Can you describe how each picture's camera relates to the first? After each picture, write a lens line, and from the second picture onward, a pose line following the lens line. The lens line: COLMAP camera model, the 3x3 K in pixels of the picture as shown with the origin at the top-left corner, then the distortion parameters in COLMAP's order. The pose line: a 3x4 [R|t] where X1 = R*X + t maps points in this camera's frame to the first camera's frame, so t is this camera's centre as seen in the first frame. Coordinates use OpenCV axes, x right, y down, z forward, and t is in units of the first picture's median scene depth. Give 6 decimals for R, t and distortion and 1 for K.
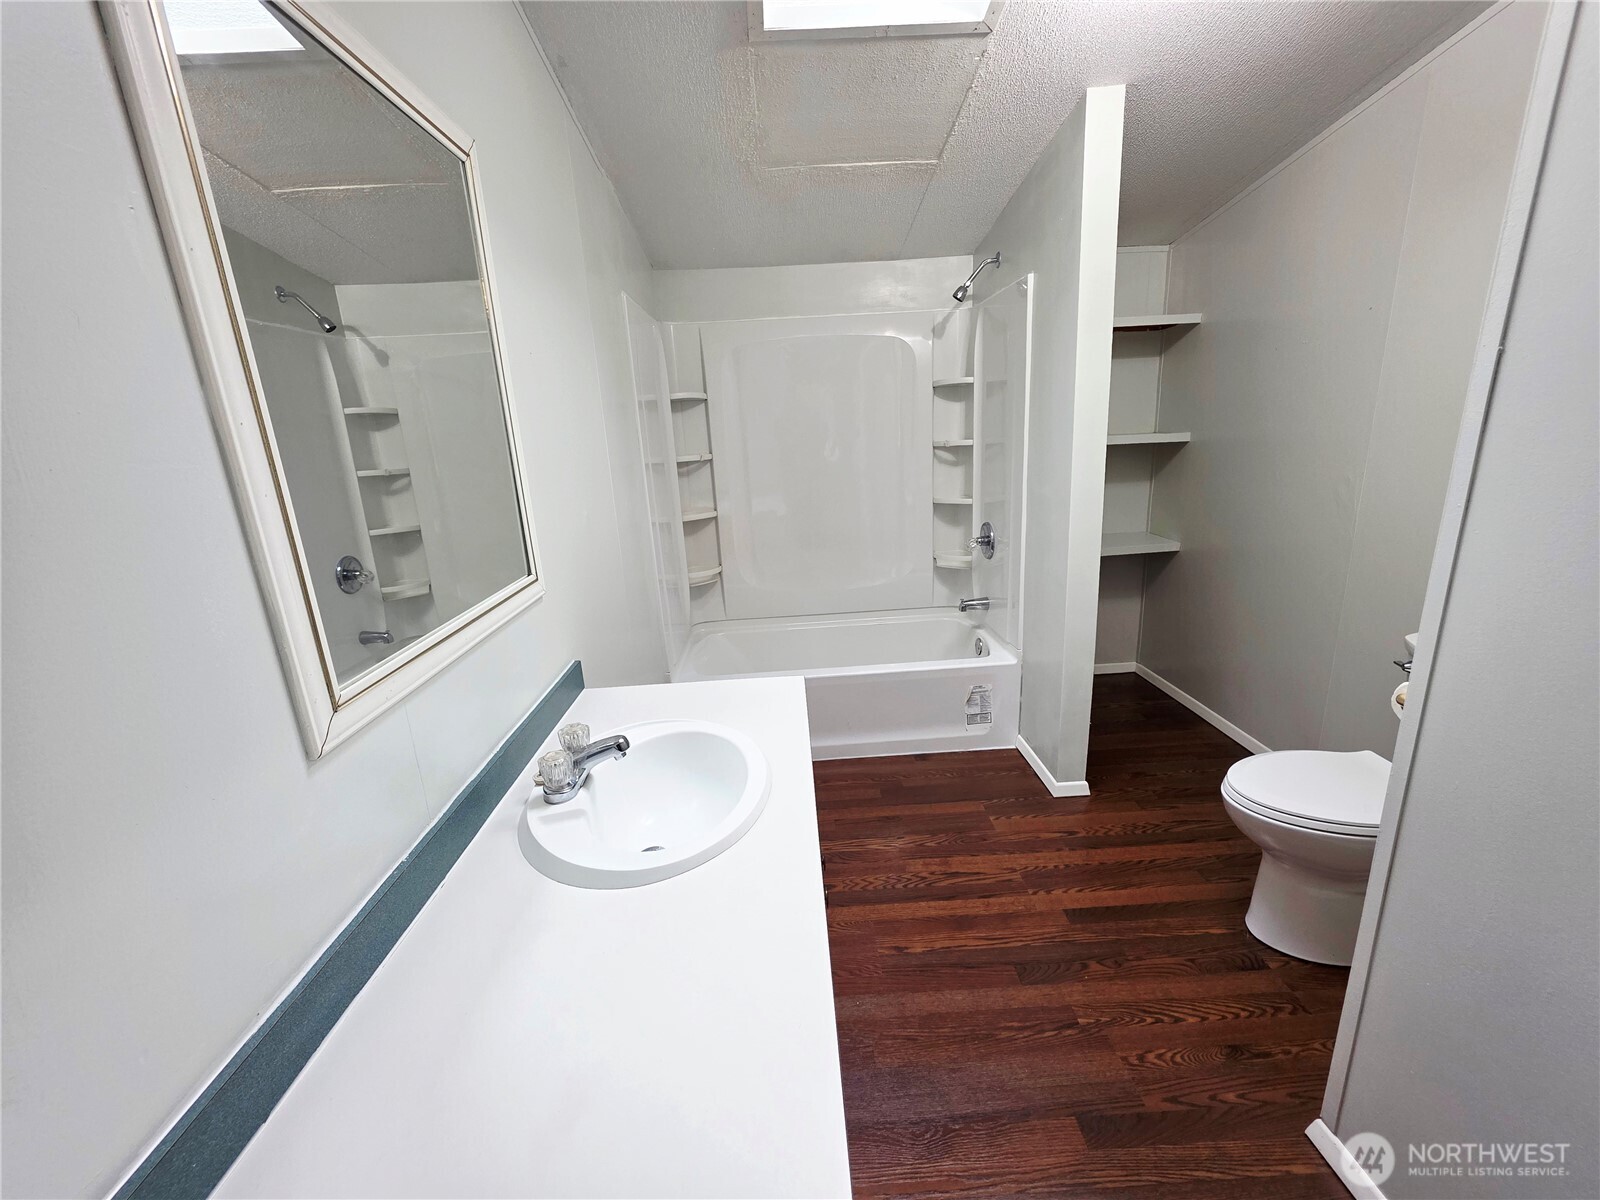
lens RADIAL K [[635.5, 0, 800.0], [0, 635.5, 600.0], [0, 0, 1]] dist [-0.001488, 0.000115]
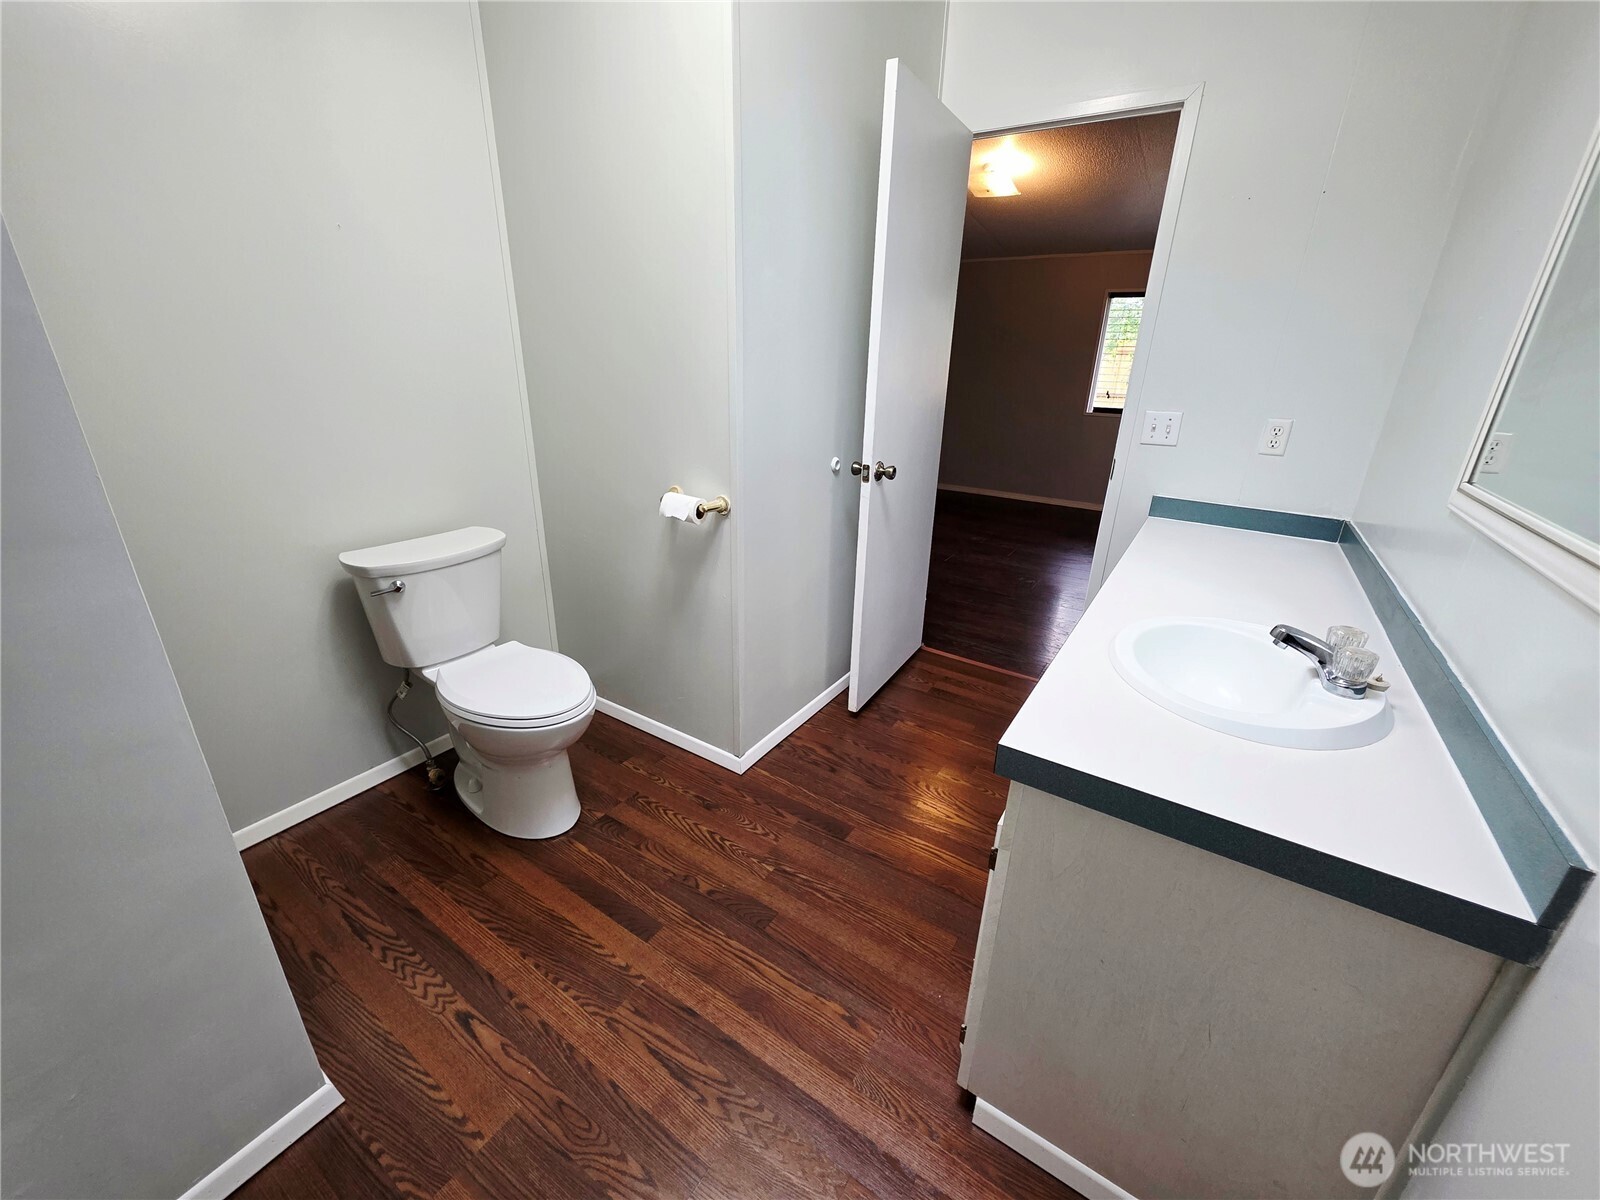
lens RADIAL K [[635.5, 0, 800.0], [0, 635.5, 600.0], [0, 0, 1]] dist [-0.001488, 0.000115]
pose [[-0.821711, -0.173057, 0.542994, -0.121937], [0.166971, 0.837866, 0.519713, -0.289819], [-0.544896, 0.517718, -0.659588, 1.291290]]
